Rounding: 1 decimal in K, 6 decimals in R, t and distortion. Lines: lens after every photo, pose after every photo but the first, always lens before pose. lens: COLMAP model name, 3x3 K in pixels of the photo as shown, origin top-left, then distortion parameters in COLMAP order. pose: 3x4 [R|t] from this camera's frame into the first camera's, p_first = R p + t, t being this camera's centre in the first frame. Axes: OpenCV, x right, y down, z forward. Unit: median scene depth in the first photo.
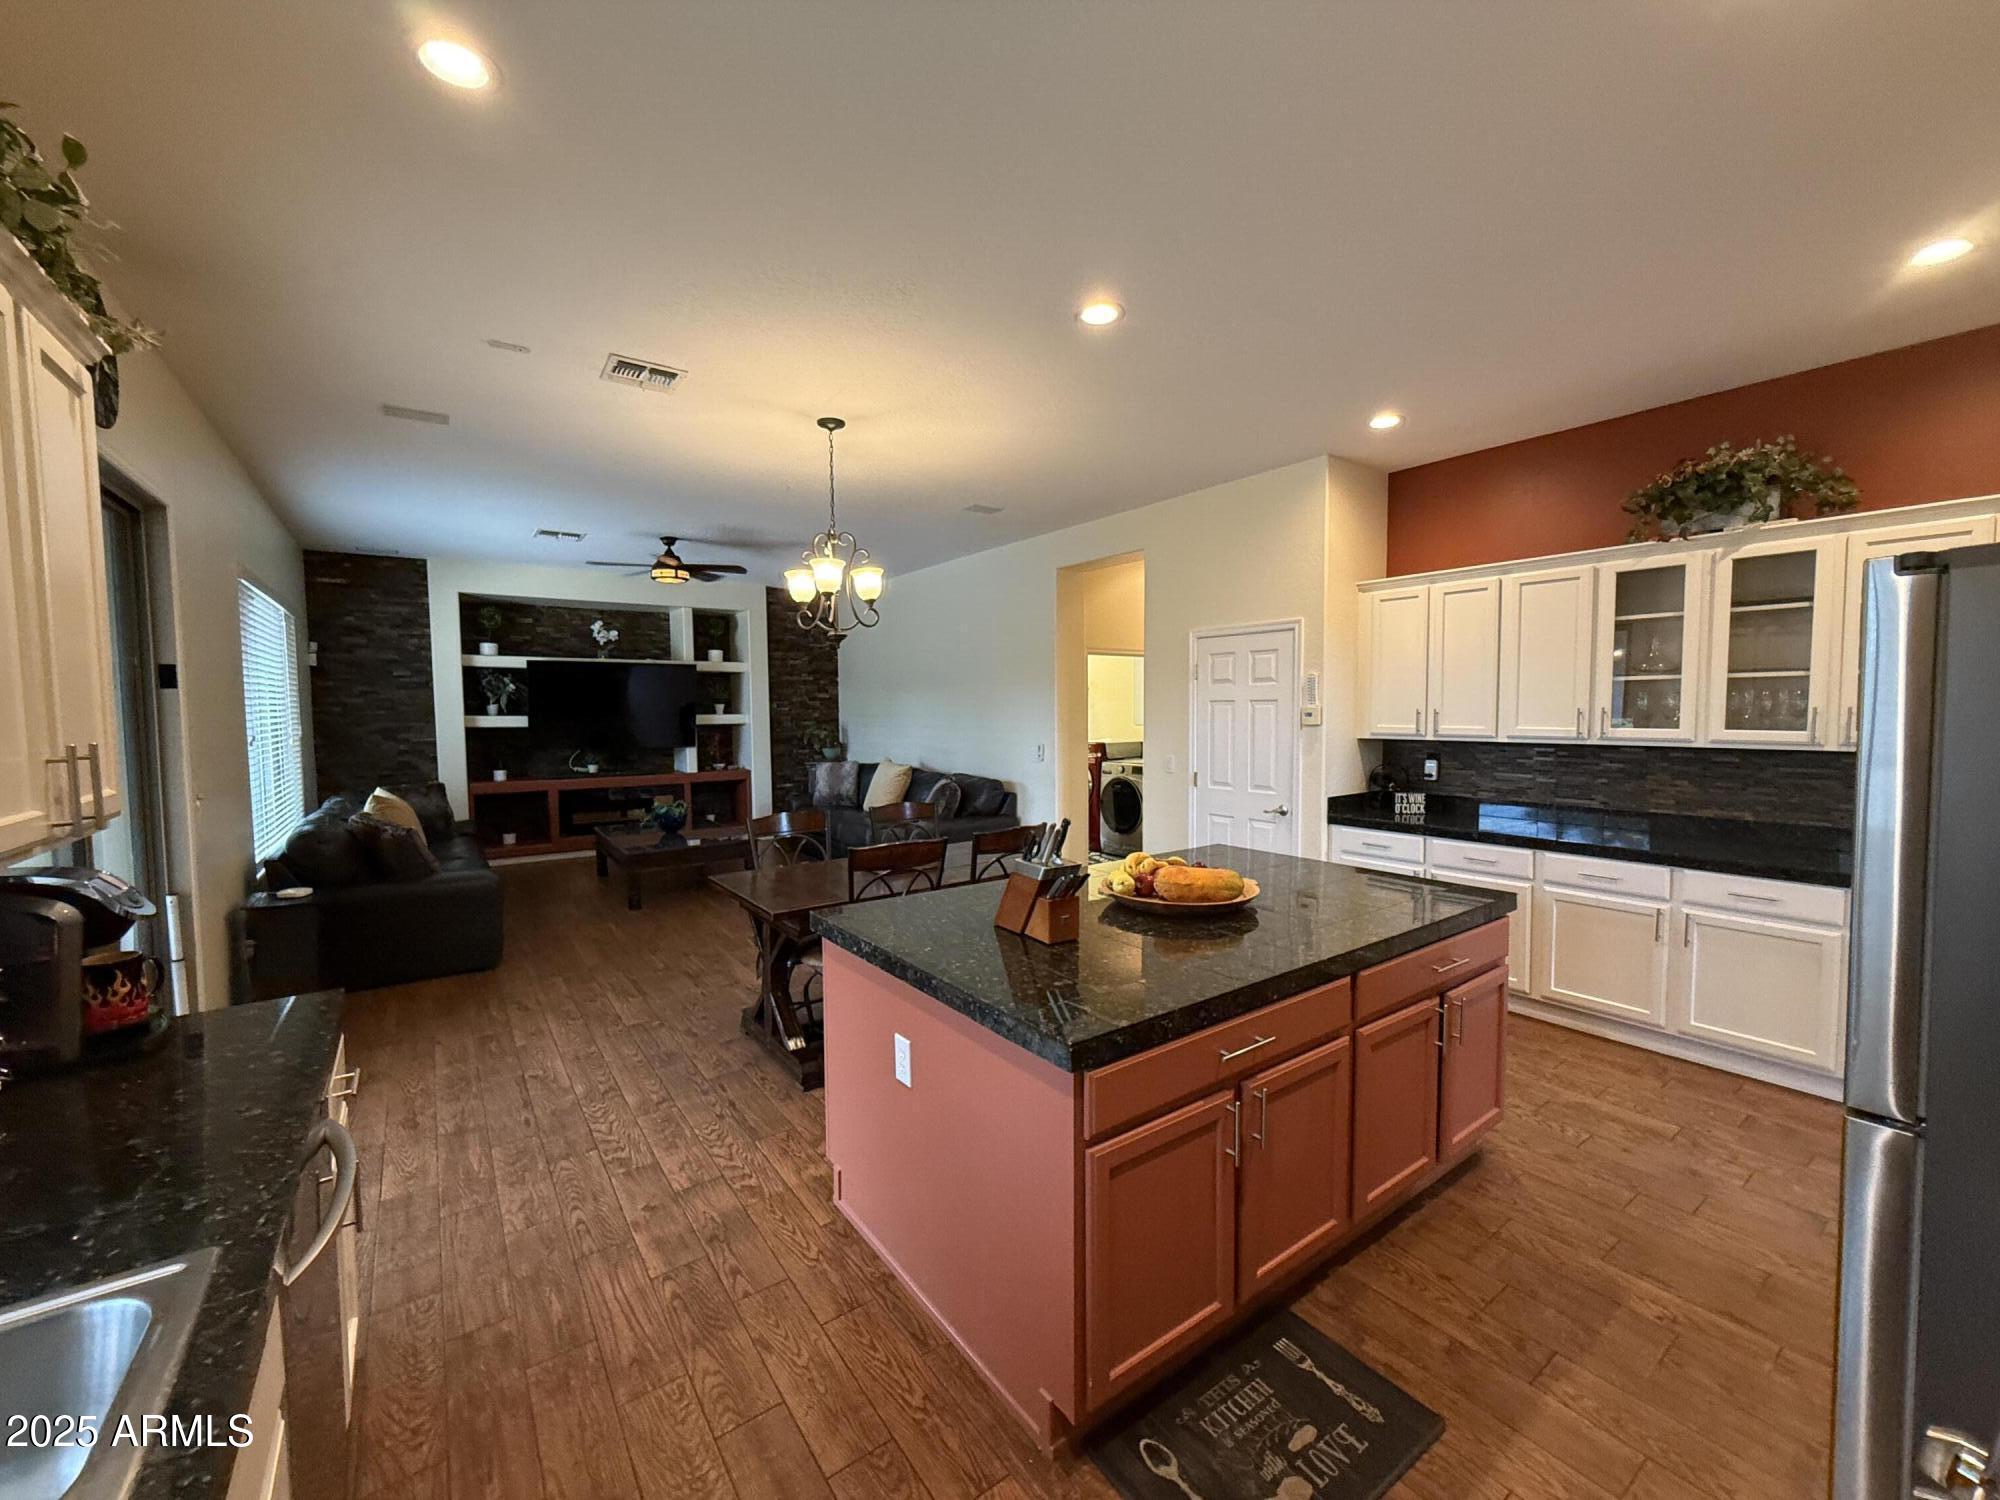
lens RADIAL K [[799.5, 0, 1005.7], [0, 799.5, 752.5], [0, 0, 1]] dist [-0.001113, 0.000868]
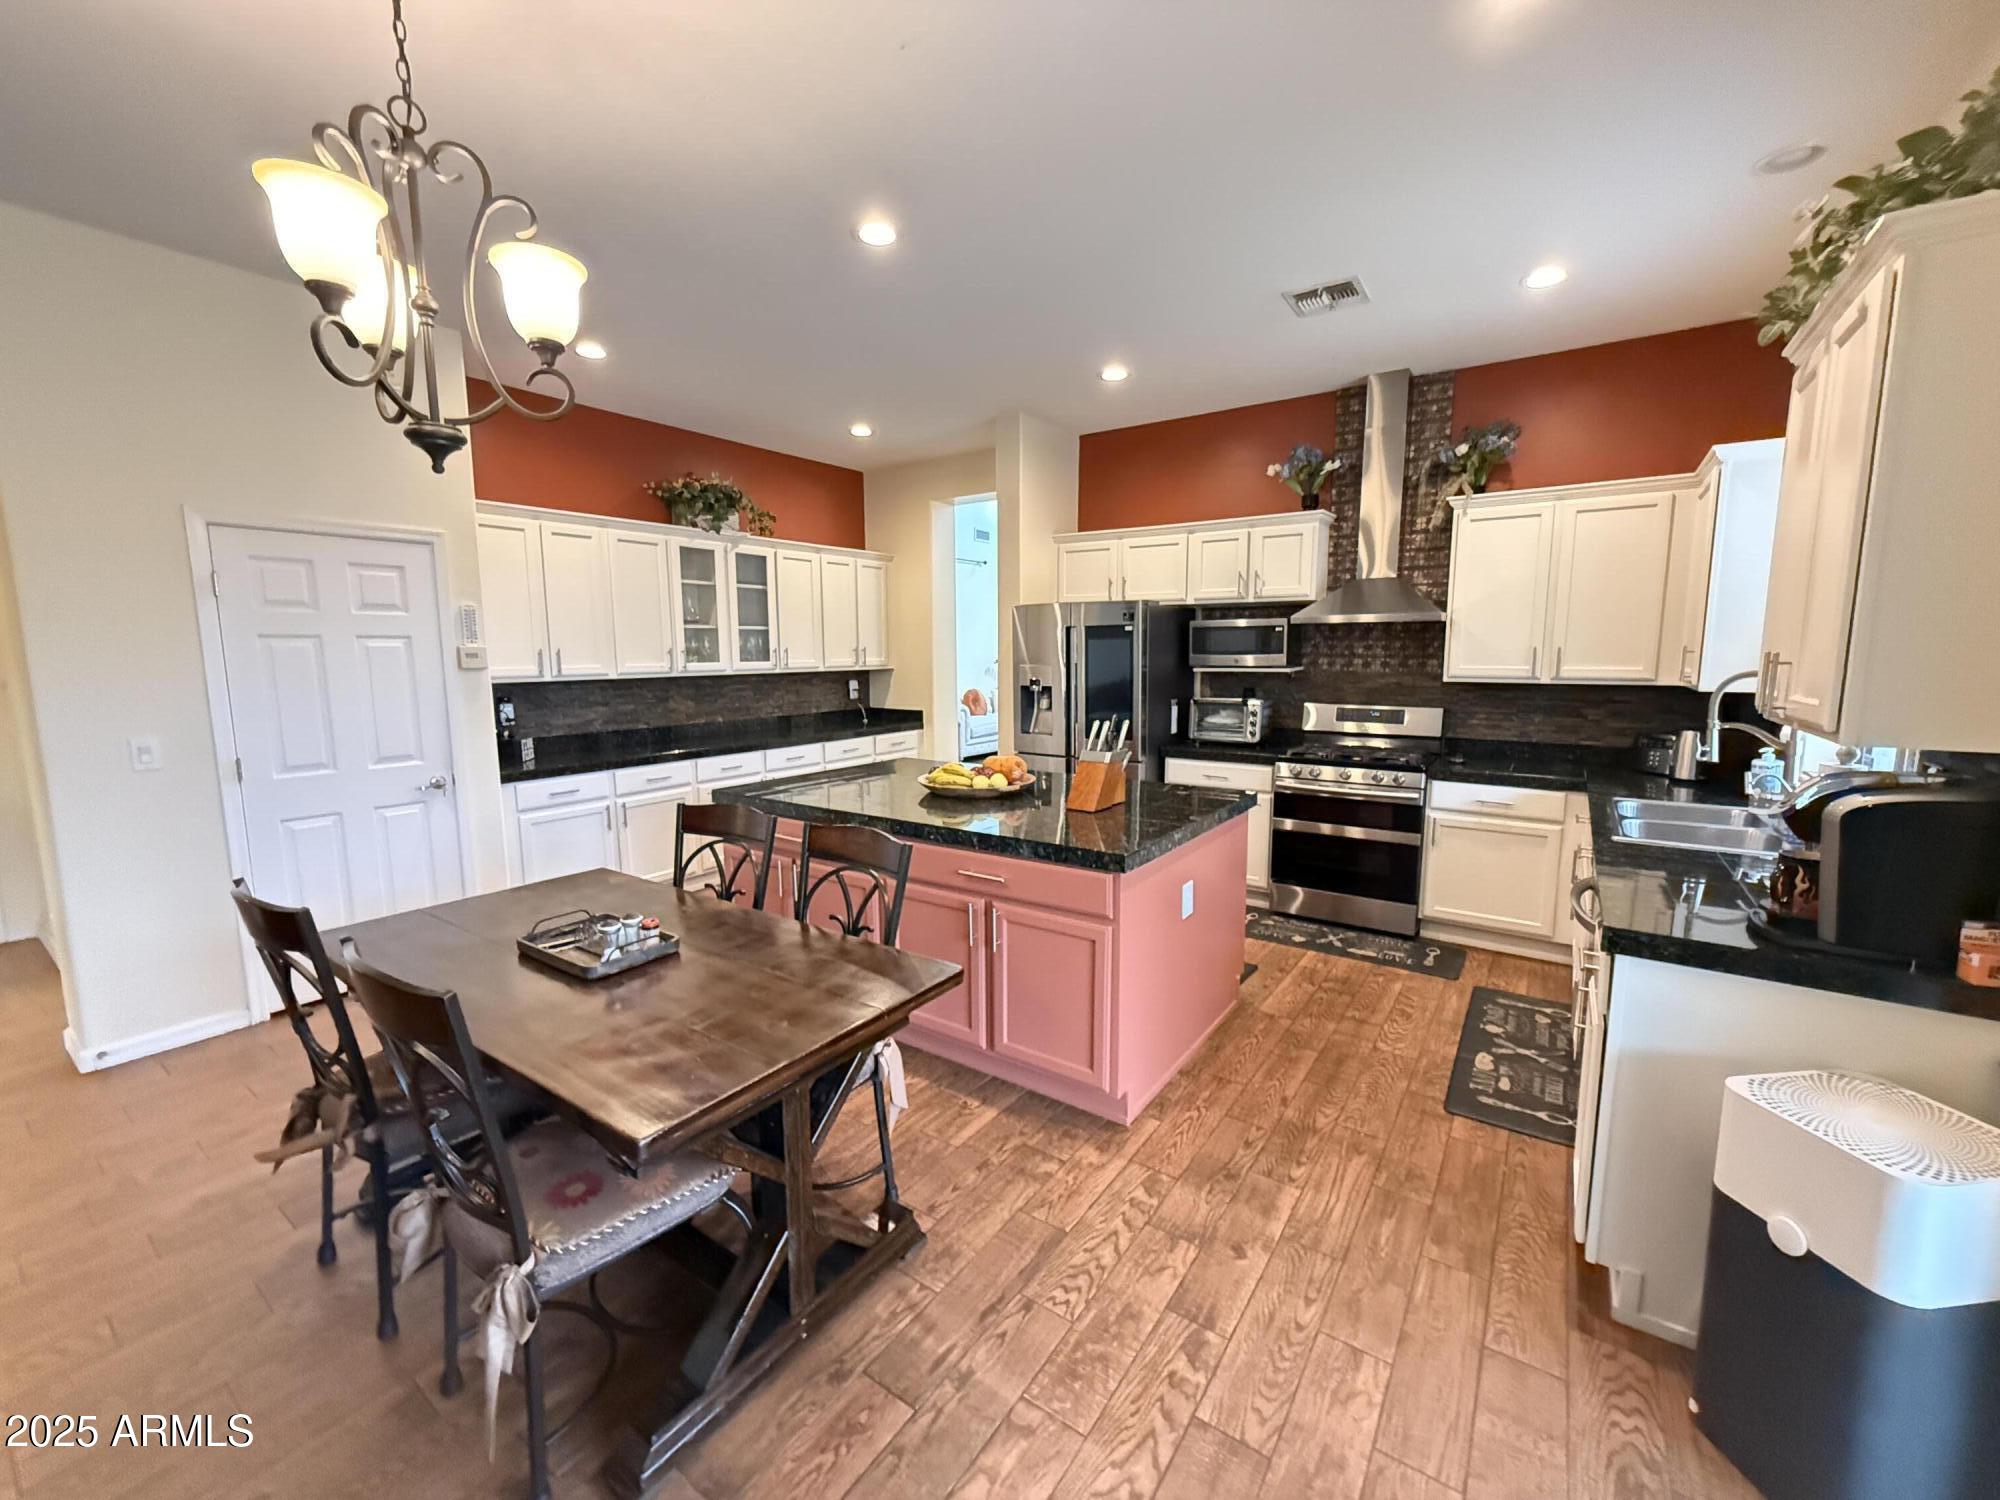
lens RADIAL K [[799.5, 0, 1005.0], [0, 799.5, 753.7], [0, 0, 1]] dist [-0.001113, 0.000868]
pose [[-0.323384, -0.115351, 0.939211, -0.373357], [0.060313, 0.988012, 0.142111, -0.020848], [-0.944344, 0.102603, -0.312550, 0.496060]]
